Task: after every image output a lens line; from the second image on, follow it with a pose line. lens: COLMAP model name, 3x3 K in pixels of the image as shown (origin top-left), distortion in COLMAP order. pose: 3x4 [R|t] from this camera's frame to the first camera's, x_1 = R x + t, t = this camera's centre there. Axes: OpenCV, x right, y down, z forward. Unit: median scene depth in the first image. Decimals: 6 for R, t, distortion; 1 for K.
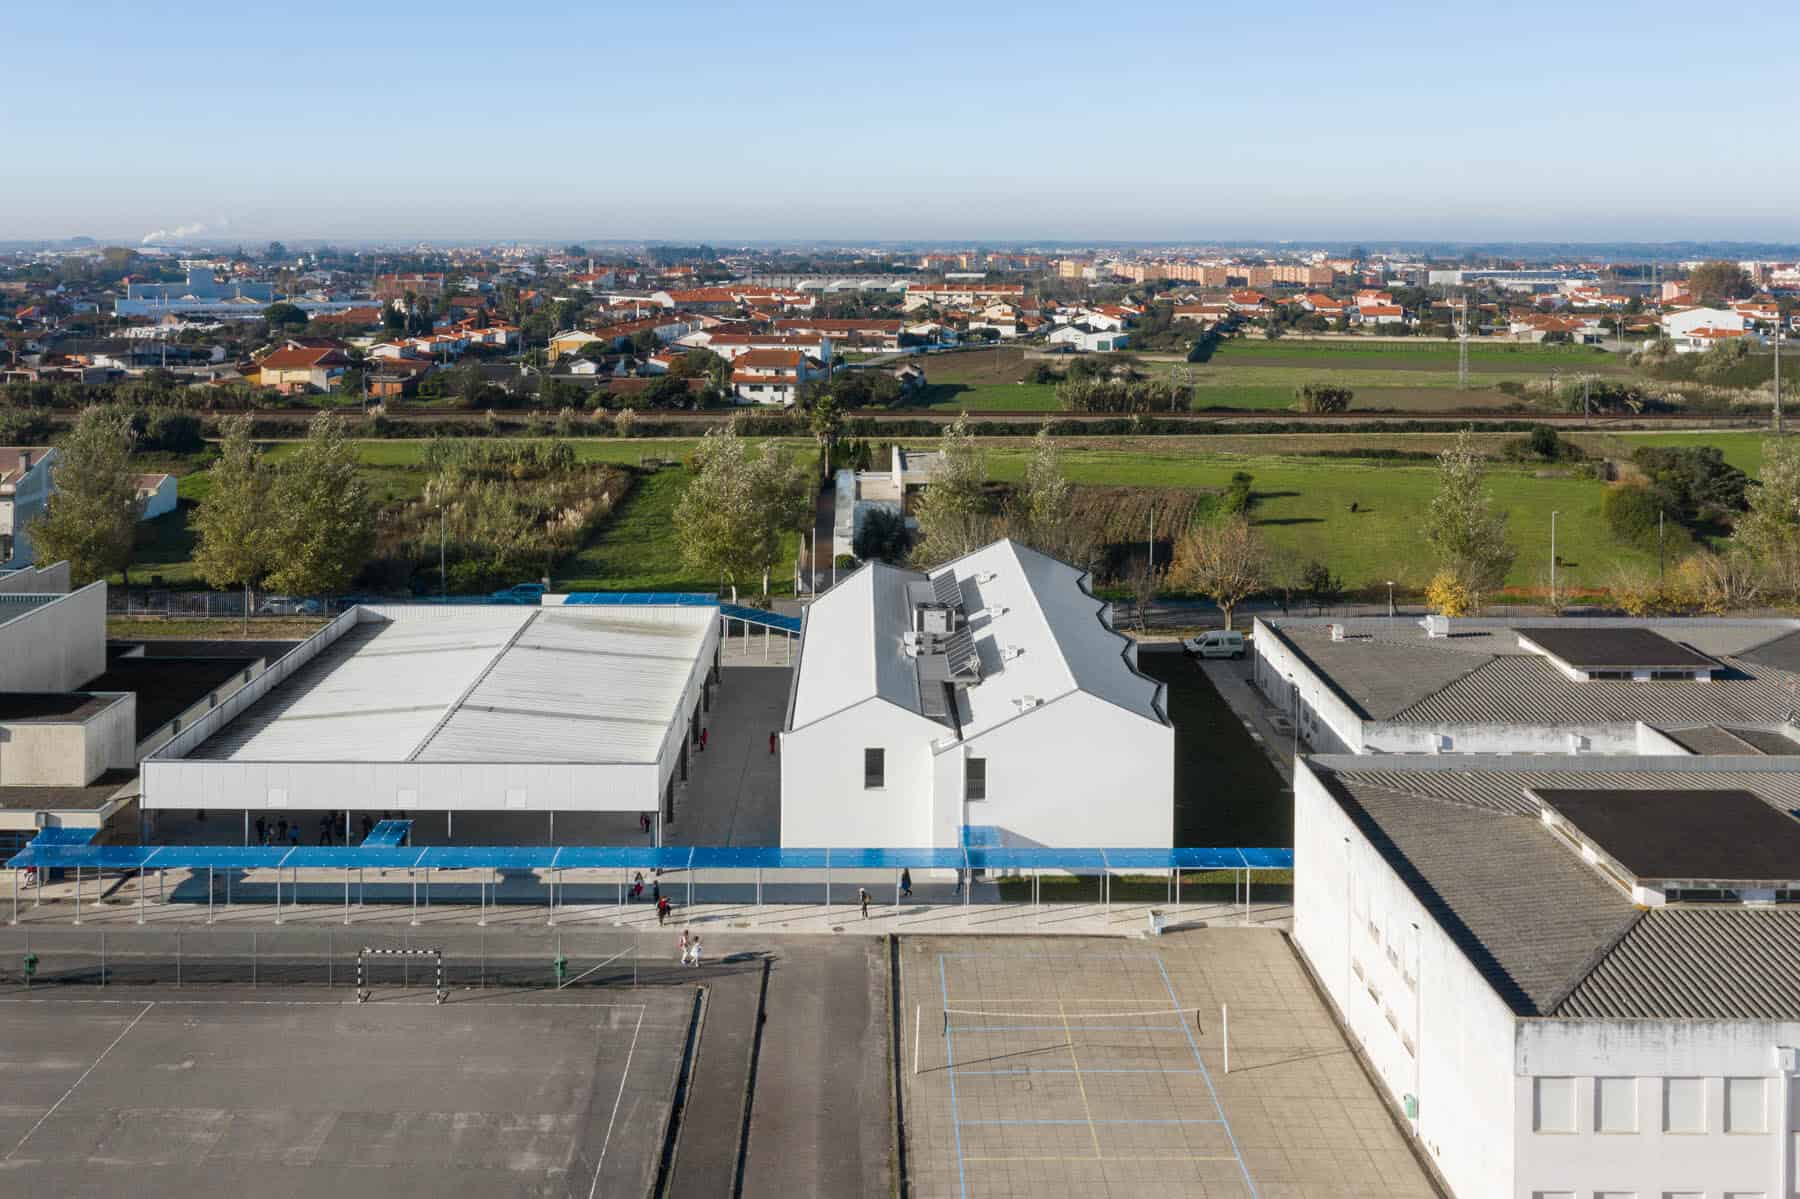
lens RADIAL K [[1567.0, 0, 901.4], [0, 1567.0, 504.6], [0, 0, 1]] dist [0.001003, -0.005207]
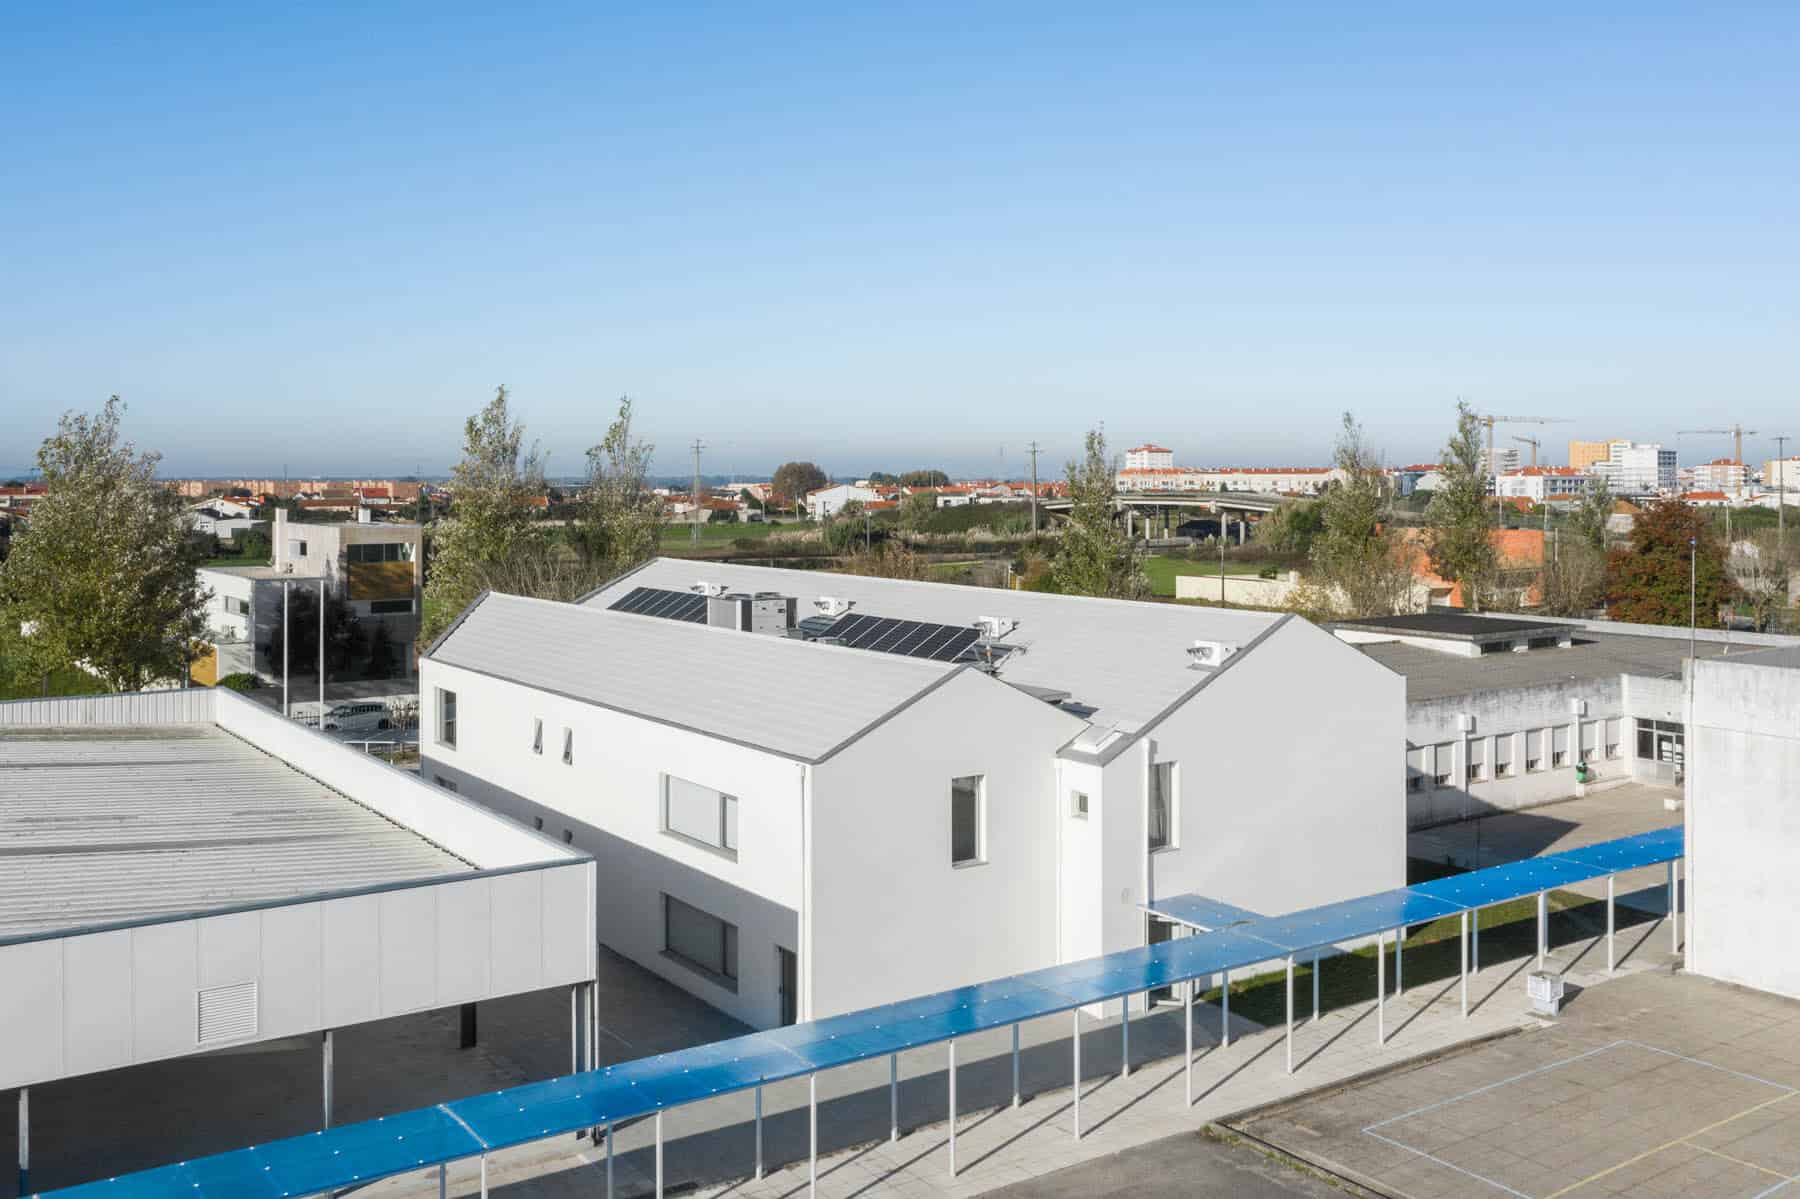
lens RADIAL K [[1567.0, 0, 901.4], [0, 1567.0, 504.6], [0, 0, 1]] dist [0.001003, -0.005207]
pose [[0.814973, -0.003023, 0.579491, -0.316933], [0.097196, 0.986534, -0.131547, 0.132731], [-0.571290, 0.163531, 0.804292, 0.599622]]
